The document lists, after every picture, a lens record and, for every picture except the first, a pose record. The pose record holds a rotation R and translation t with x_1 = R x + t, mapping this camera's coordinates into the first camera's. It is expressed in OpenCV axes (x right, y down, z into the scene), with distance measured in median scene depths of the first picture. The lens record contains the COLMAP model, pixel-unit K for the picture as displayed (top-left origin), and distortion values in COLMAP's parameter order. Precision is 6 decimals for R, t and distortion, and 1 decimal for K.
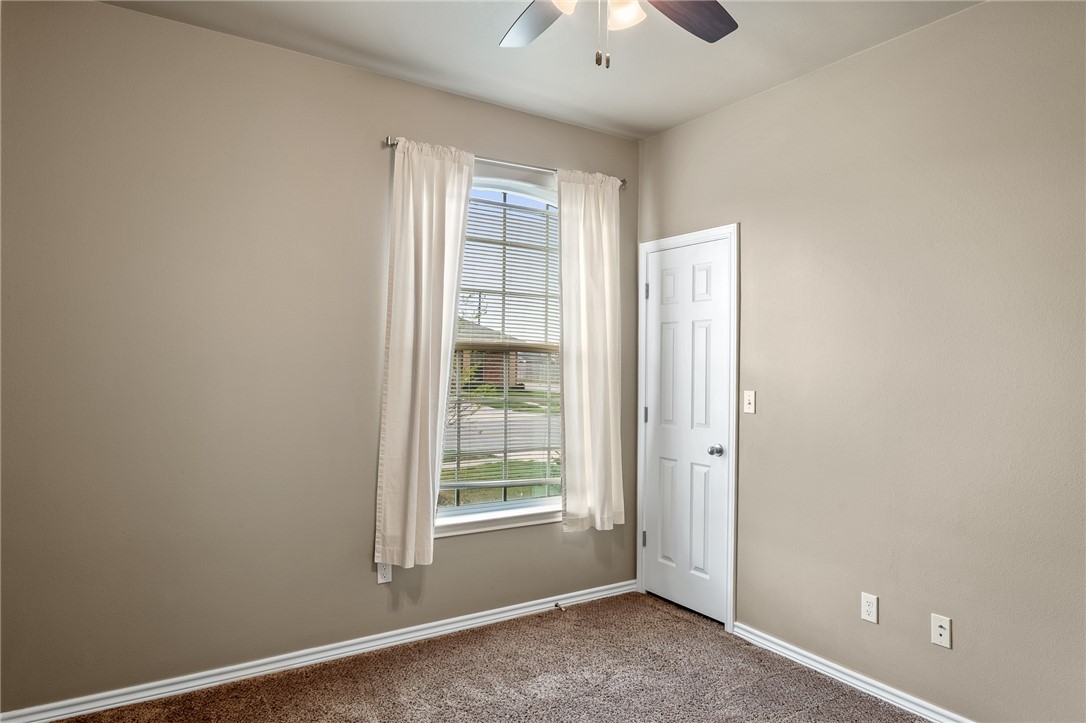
lens RADIAL K [[656.2, 0, 543.0], [0, 656.2, 361.5], [0, 0, 1]] dist [0.000696, -0.000607]
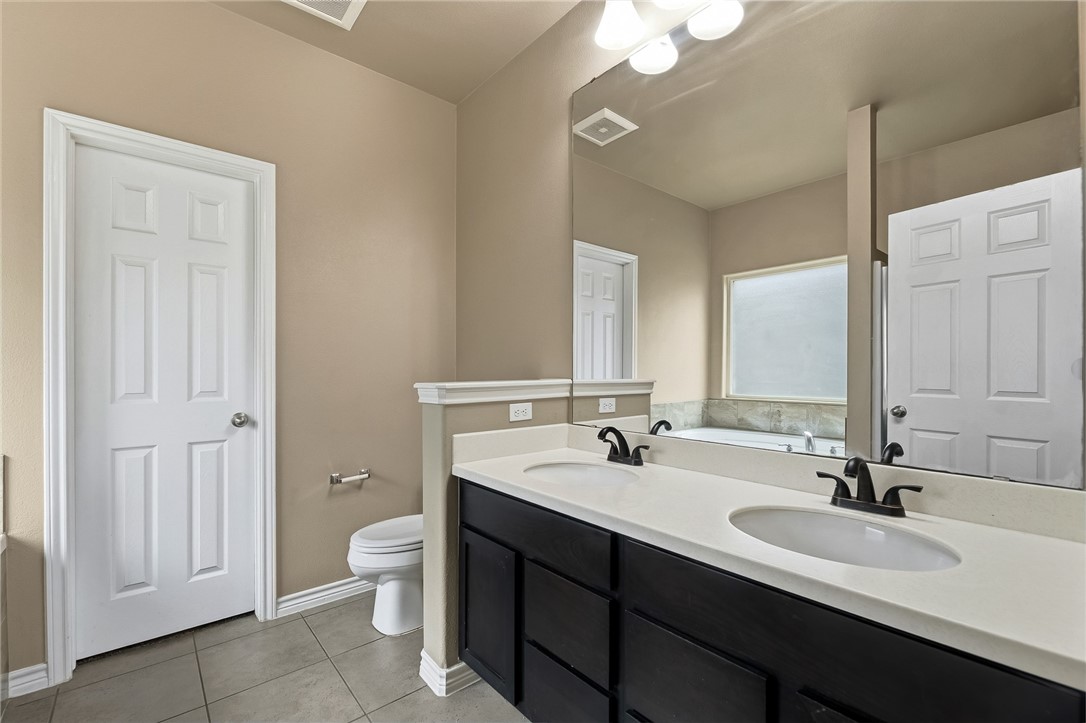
lens RADIAL K [[462.3, 0, 548.0], [0, 462.3, 373.2], [0, 0, 1]] dist [-0.003673, 0.000011]
pose [[-0.040213, -0.040865, 0.998355, -0.335484], [-0.055209, 0.997728, 0.038616, 0.028609], [-0.997665, -0.053565, -0.042378, 0.619002]]
